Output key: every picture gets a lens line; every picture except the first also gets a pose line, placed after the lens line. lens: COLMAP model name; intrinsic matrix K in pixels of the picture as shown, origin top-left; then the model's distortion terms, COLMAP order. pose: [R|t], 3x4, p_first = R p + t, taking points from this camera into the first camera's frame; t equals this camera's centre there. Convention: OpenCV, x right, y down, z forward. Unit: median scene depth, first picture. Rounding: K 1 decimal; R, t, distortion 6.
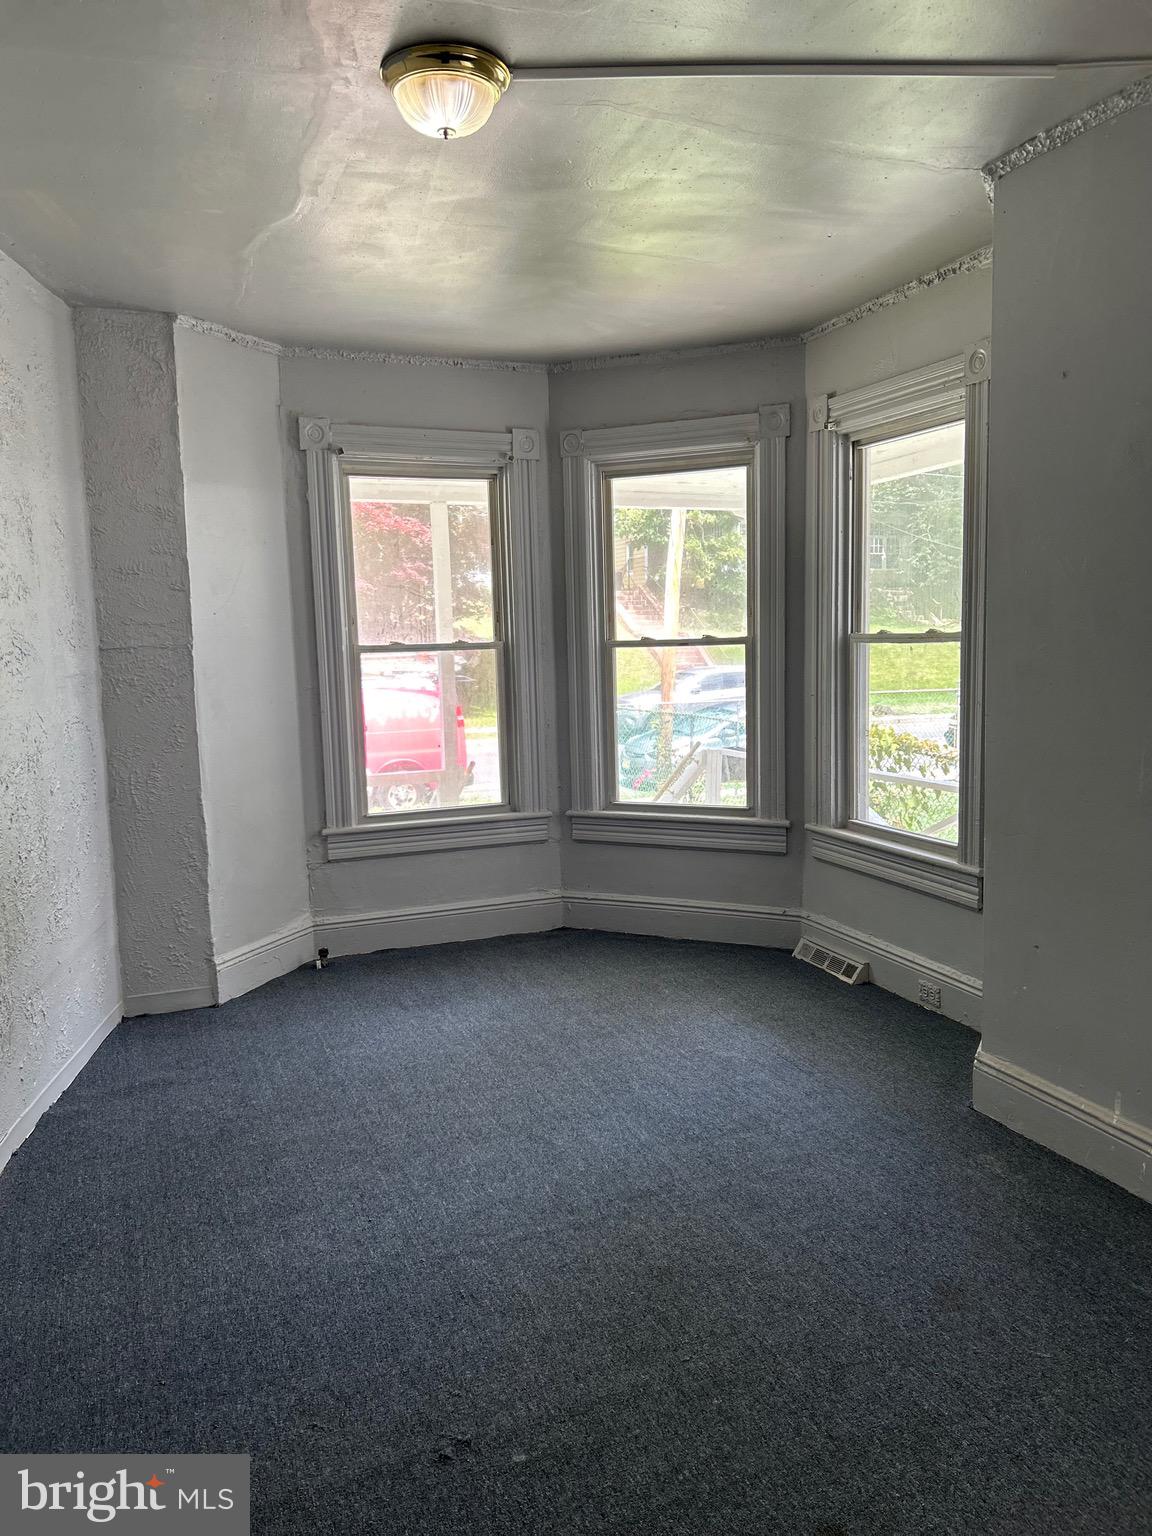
lens RADIAL K [[1168.2, 0, 568.5], [0, 1168.2, 763.2], [0, 0, 1]] dist [0.062592, -0.009815]
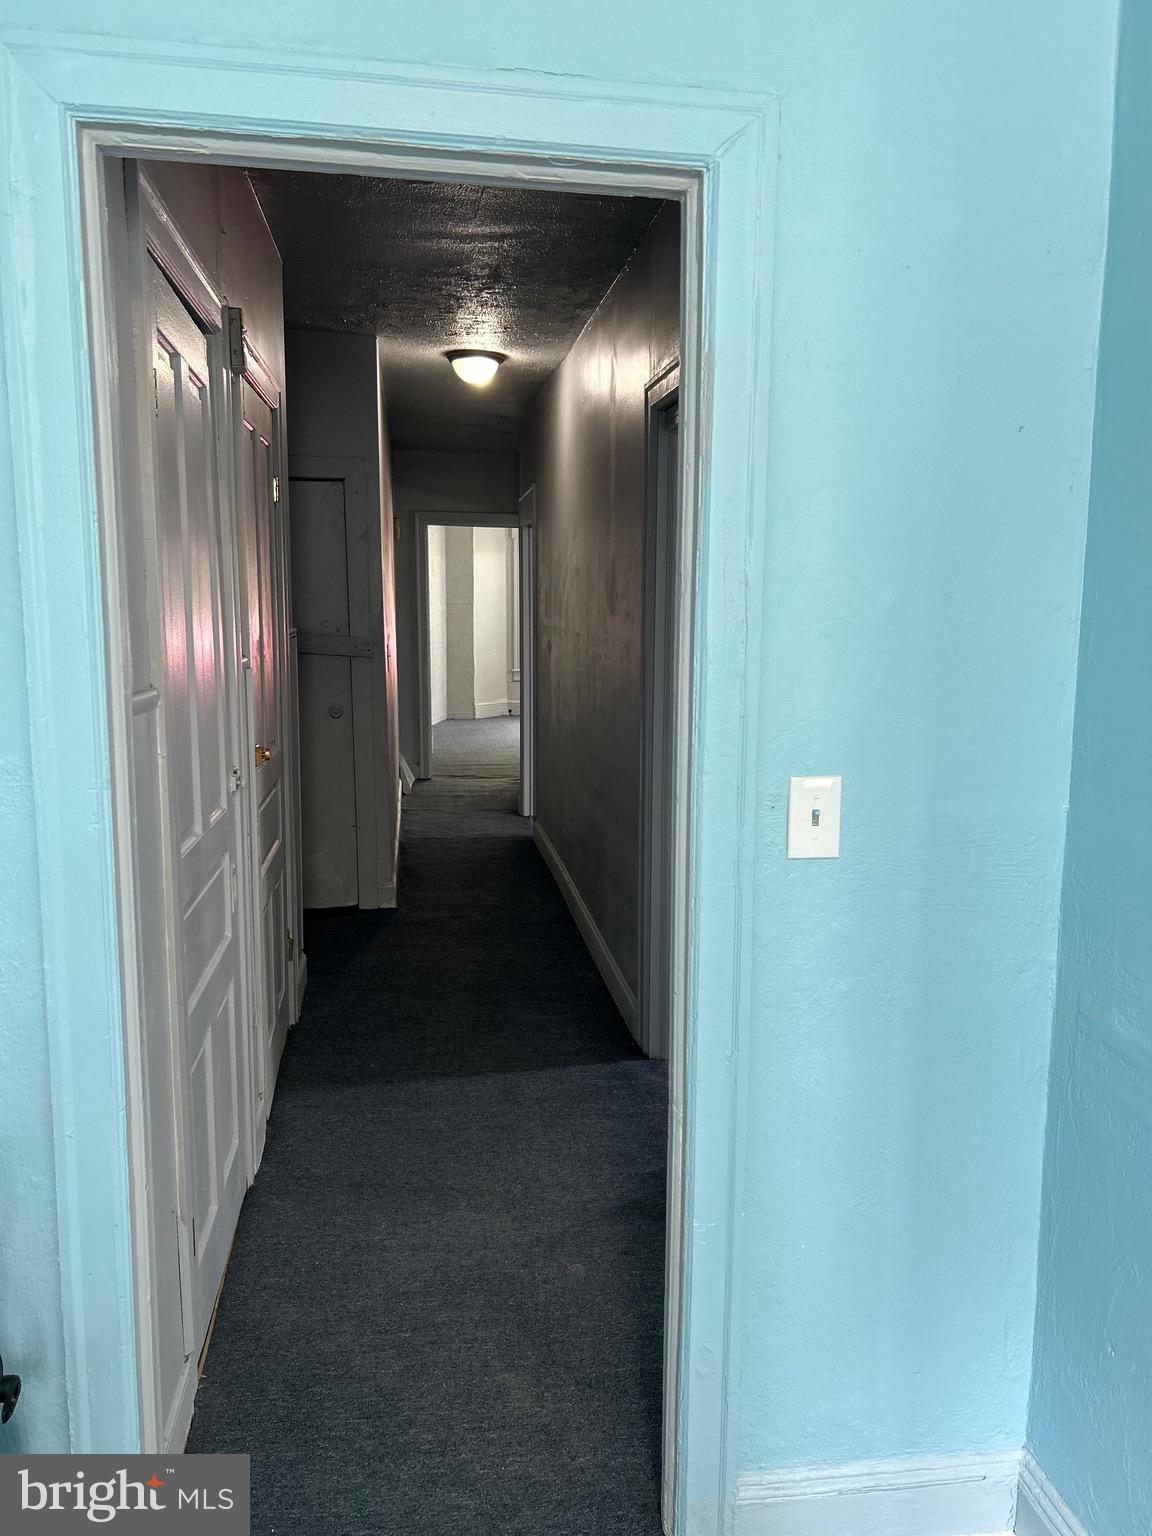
lens RADIAL K [[1168.2, 0, 578.3], [0, 1168.2, 767.4], [0, 0, 1]] dist [0.062592, -0.009815]
pose [[0.976073, 0.059530, -0.209138, 0.627398], [-0.055876, 0.998165, 0.023343, 0.244315], [0.210143, -0.011099, 0.977608, -1.983528]]
